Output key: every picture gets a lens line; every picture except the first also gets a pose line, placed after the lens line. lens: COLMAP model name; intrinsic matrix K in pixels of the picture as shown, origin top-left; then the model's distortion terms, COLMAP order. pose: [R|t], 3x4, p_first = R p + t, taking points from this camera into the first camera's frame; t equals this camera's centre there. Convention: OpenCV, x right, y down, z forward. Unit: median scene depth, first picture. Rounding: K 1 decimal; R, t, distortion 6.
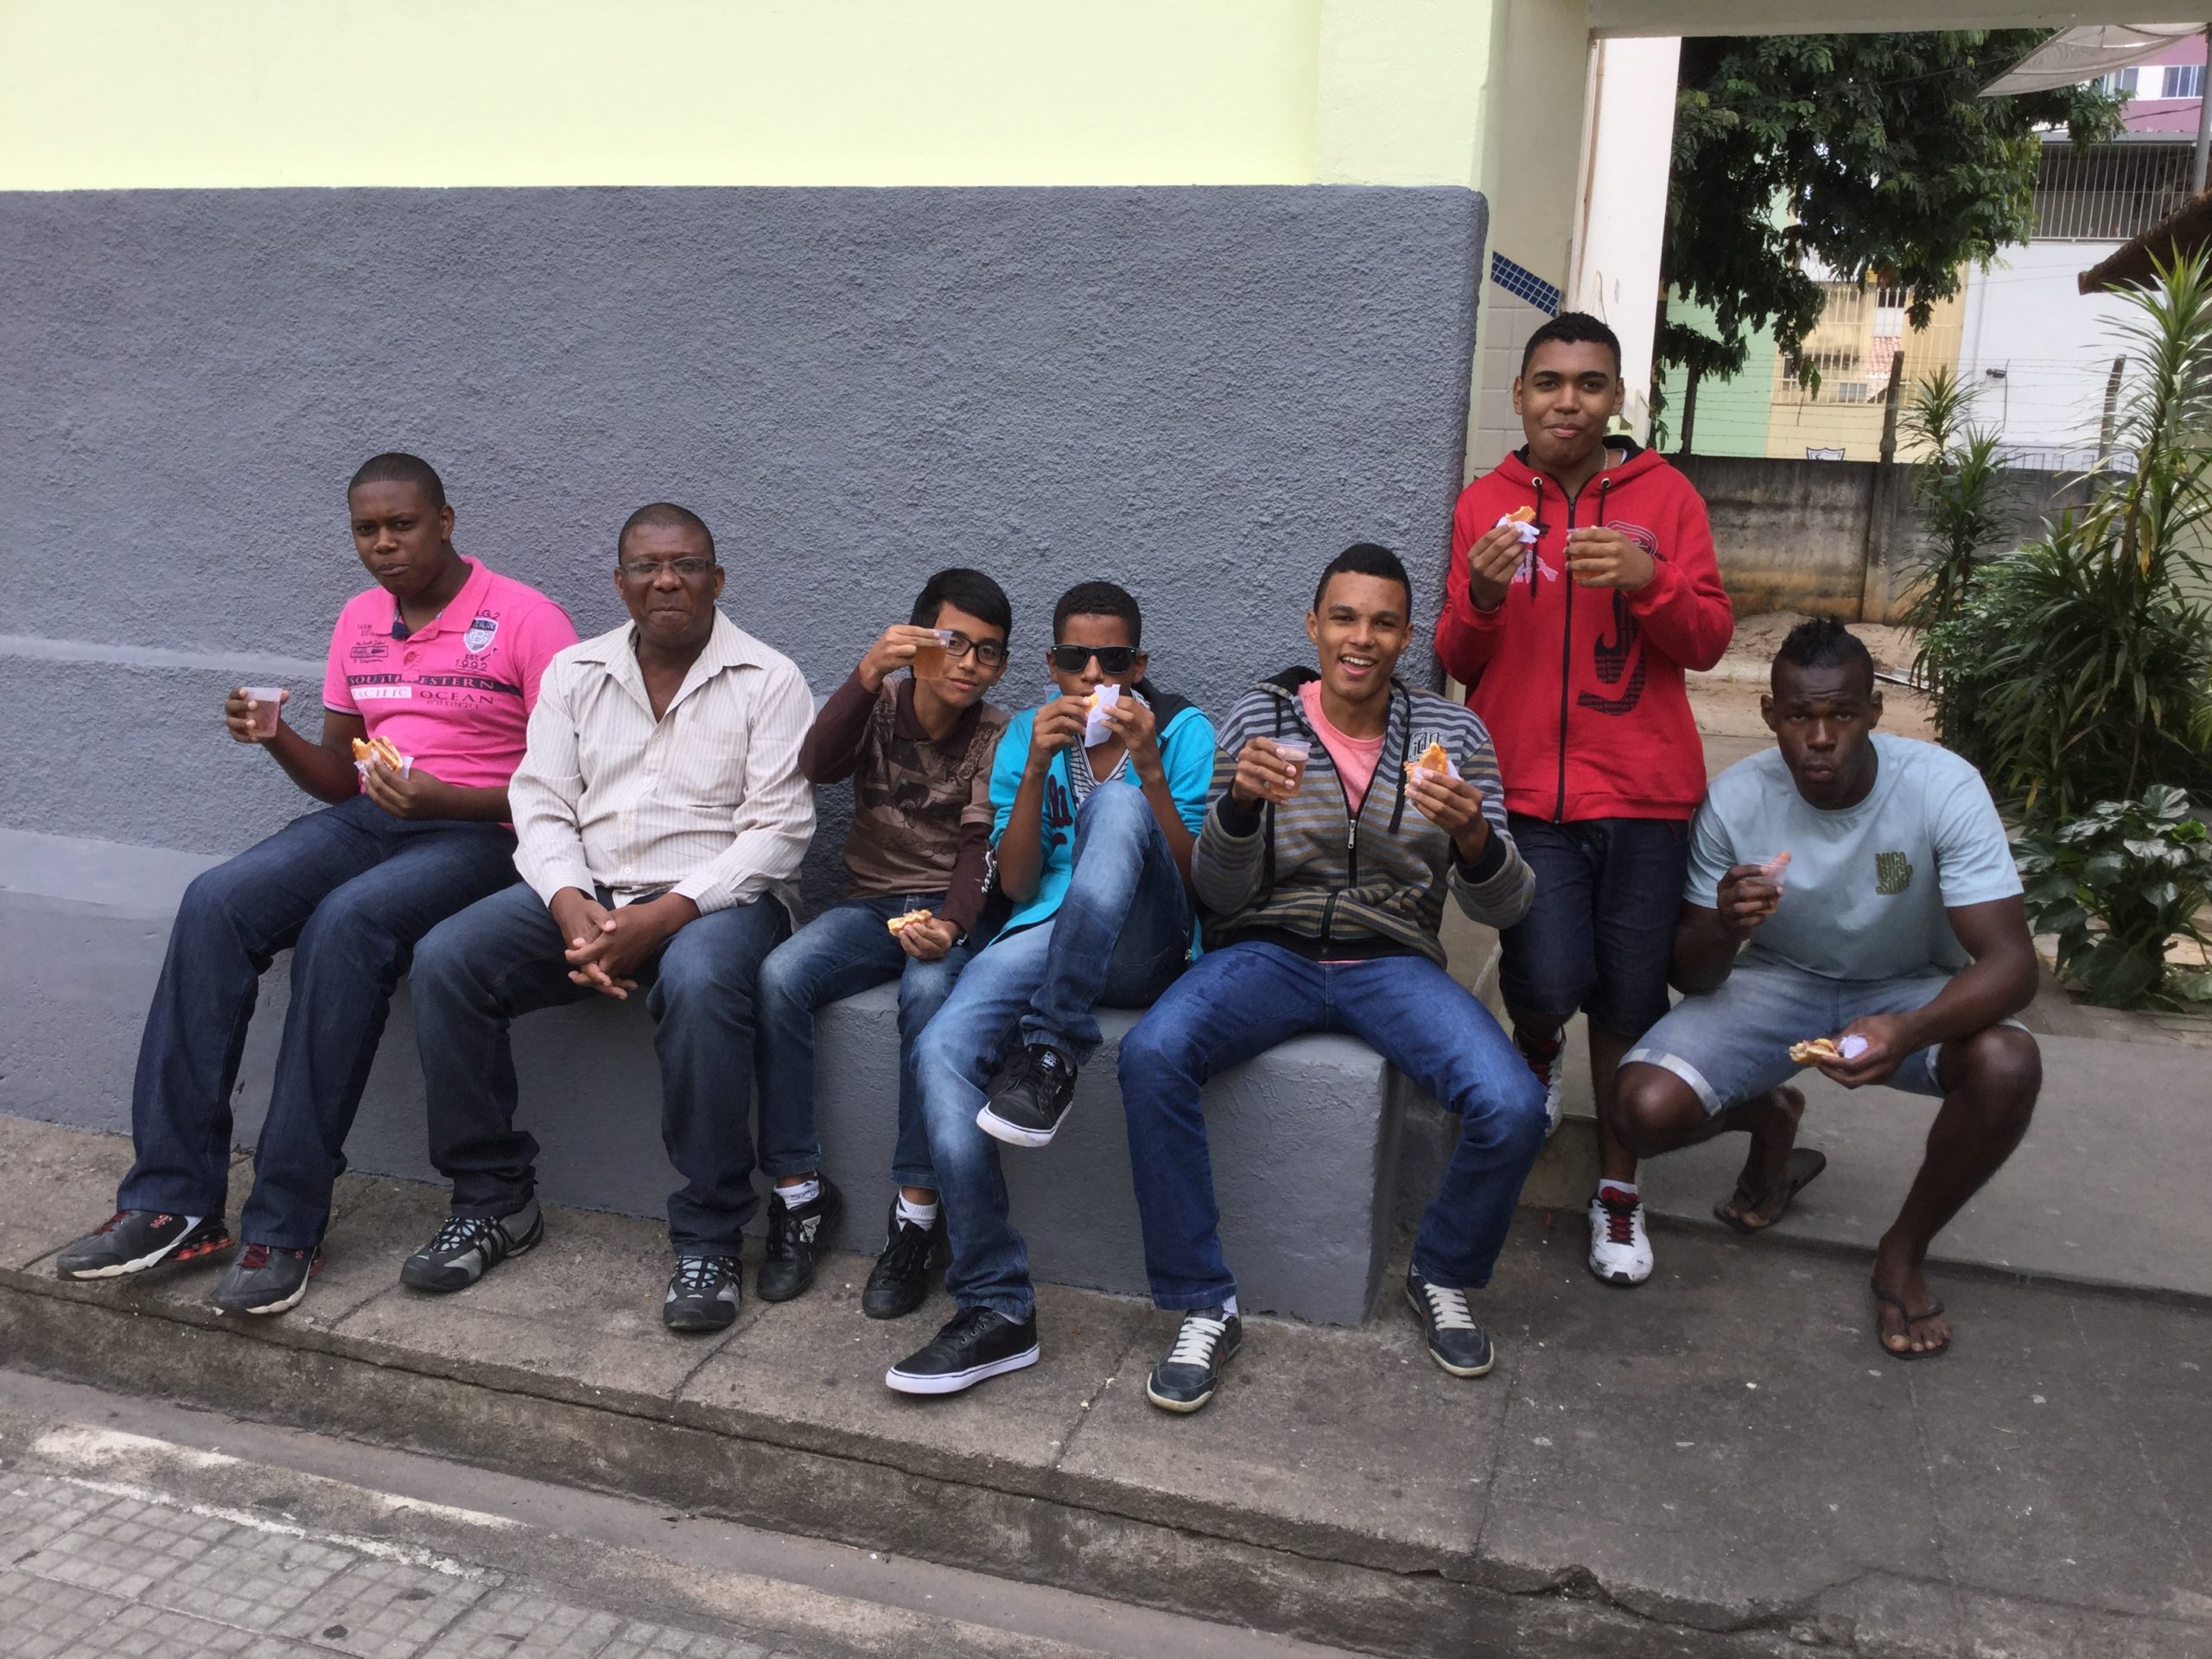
lens RADIAL K [[2033.5, 0, 1101.5], [0, 2033.5, 829.4], [0, 0, 1]] dist [0.008653, 0.000000]
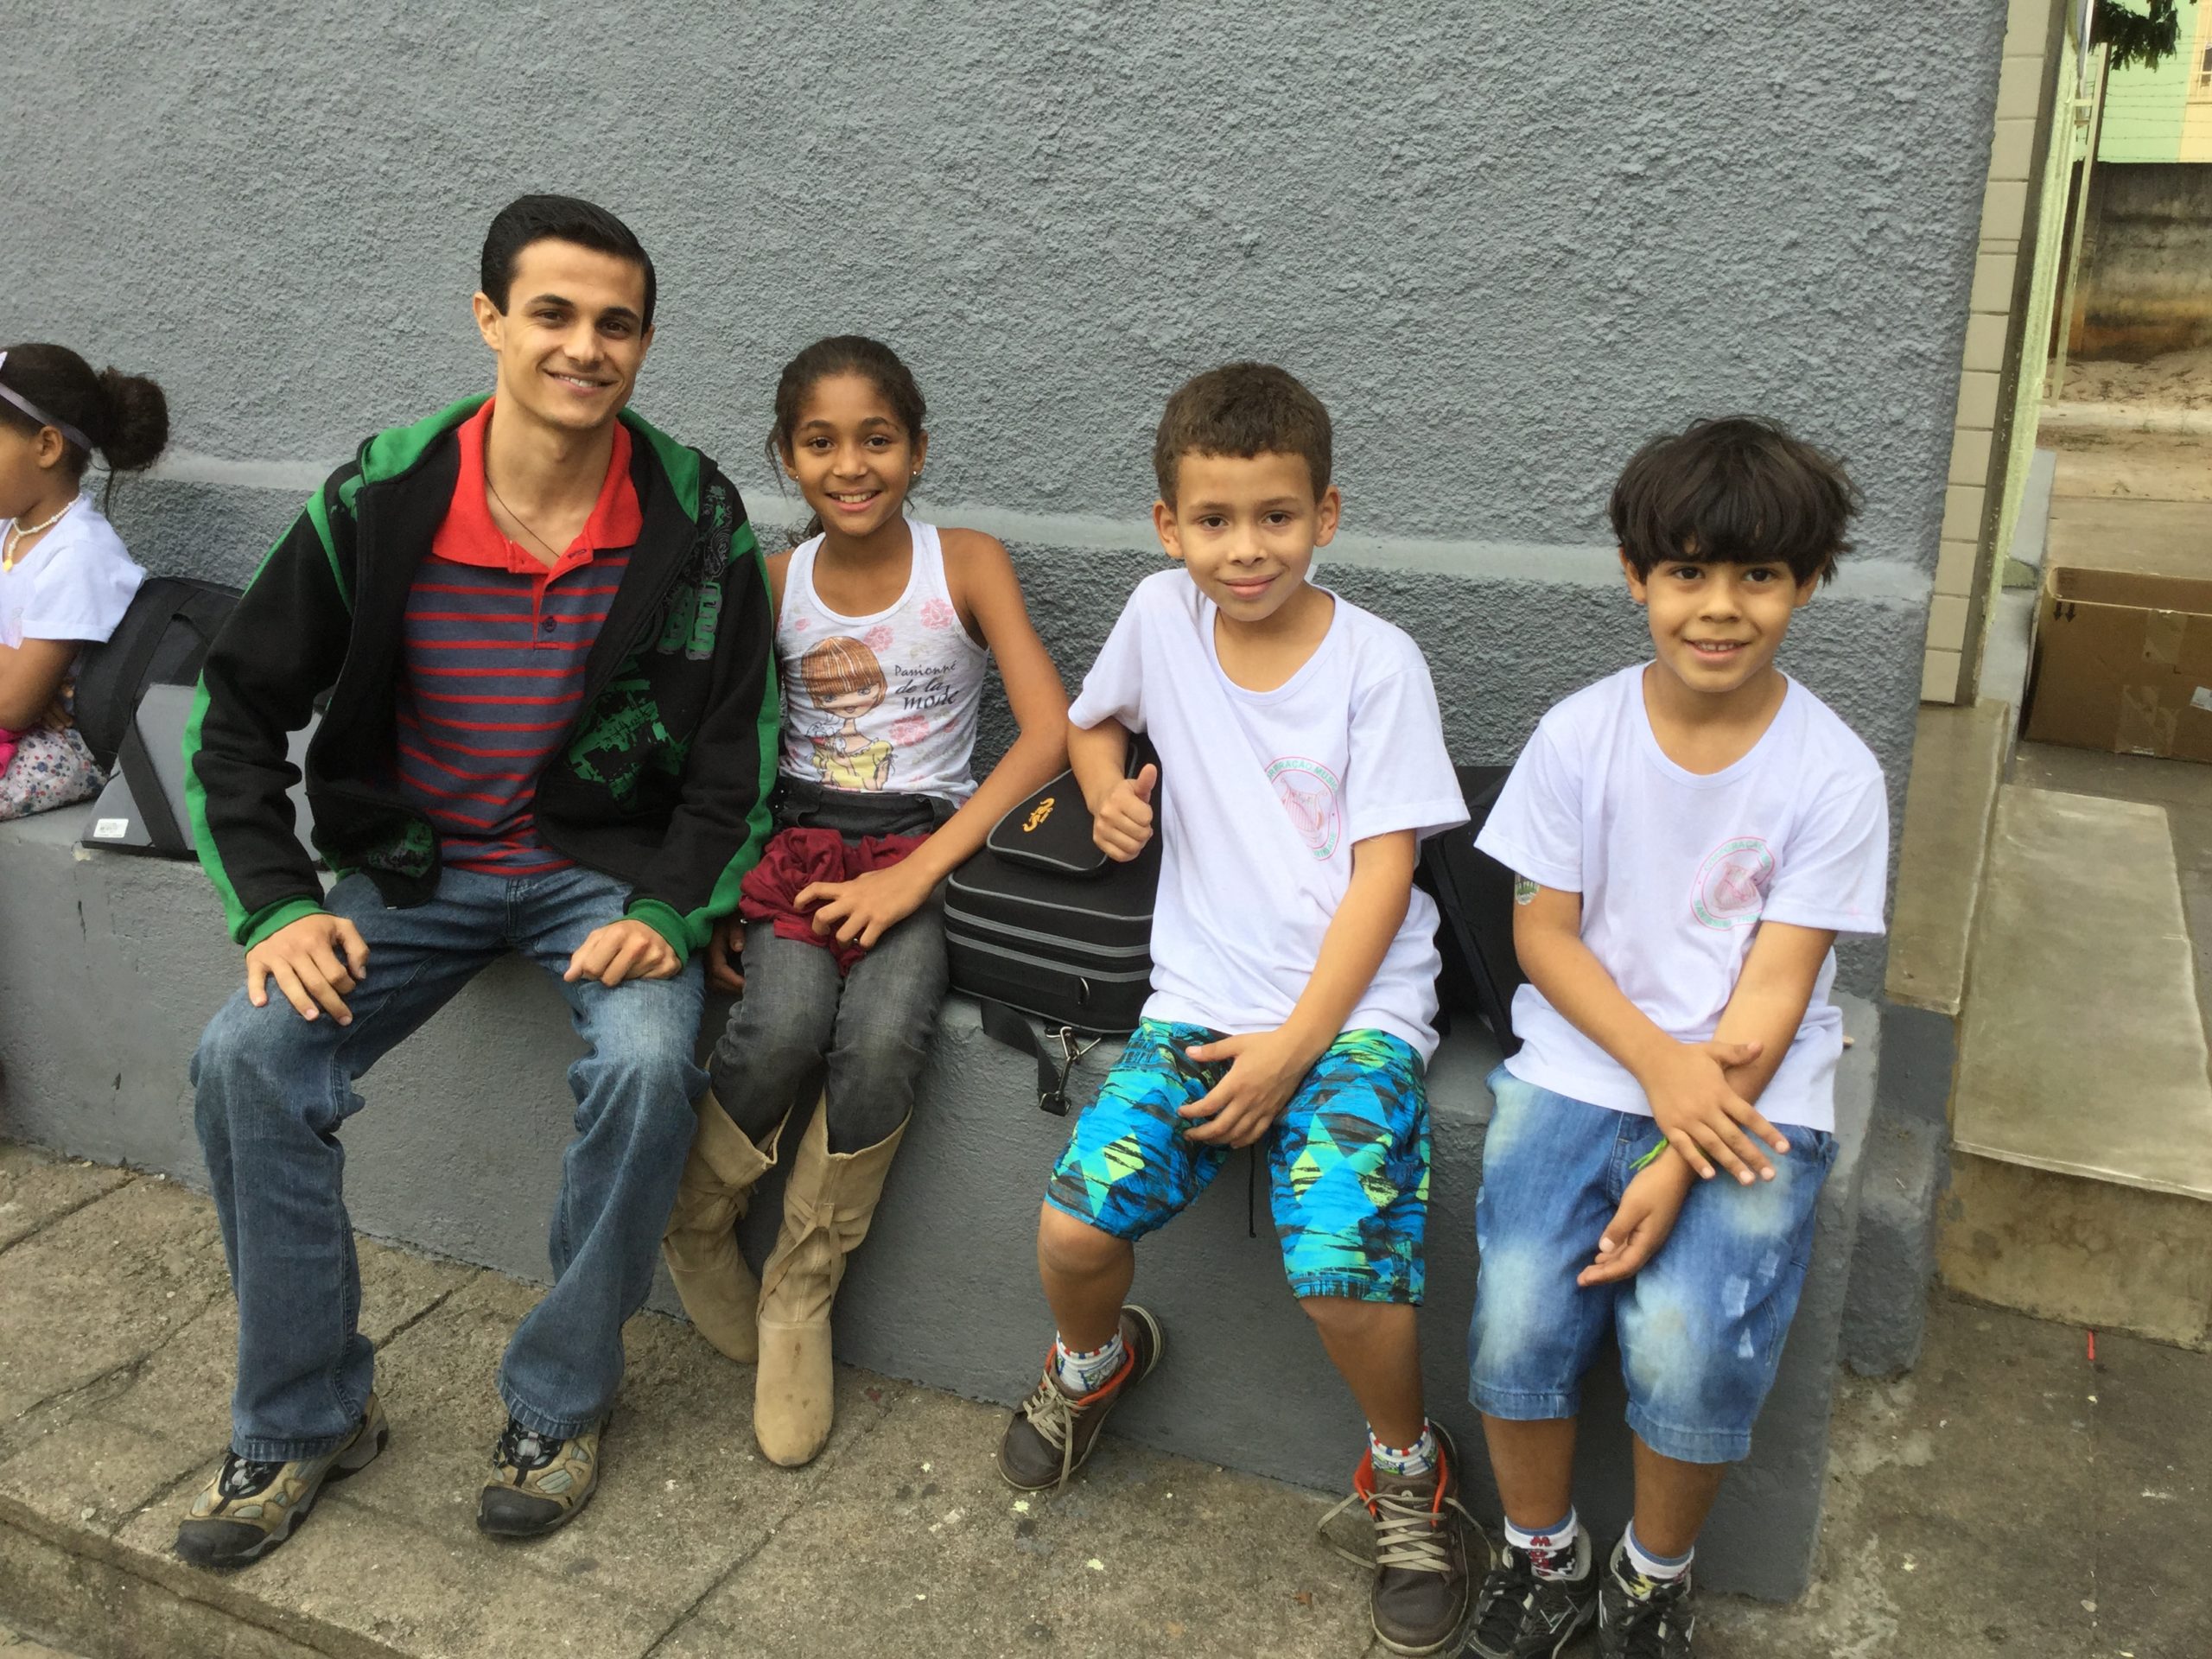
lens RADIAL K [[2033.5, 0, 1095.2], [0, 2033.5, 875.7], [0, 0, 1]] dist [0.008653, 0.000000]
pose [[0.988976, 0.003686, -0.148031, 0.015970], [0.015632, 0.991506, 0.129122, -0.030433], [0.147250, -0.130012, 0.980517, 0.374871]]
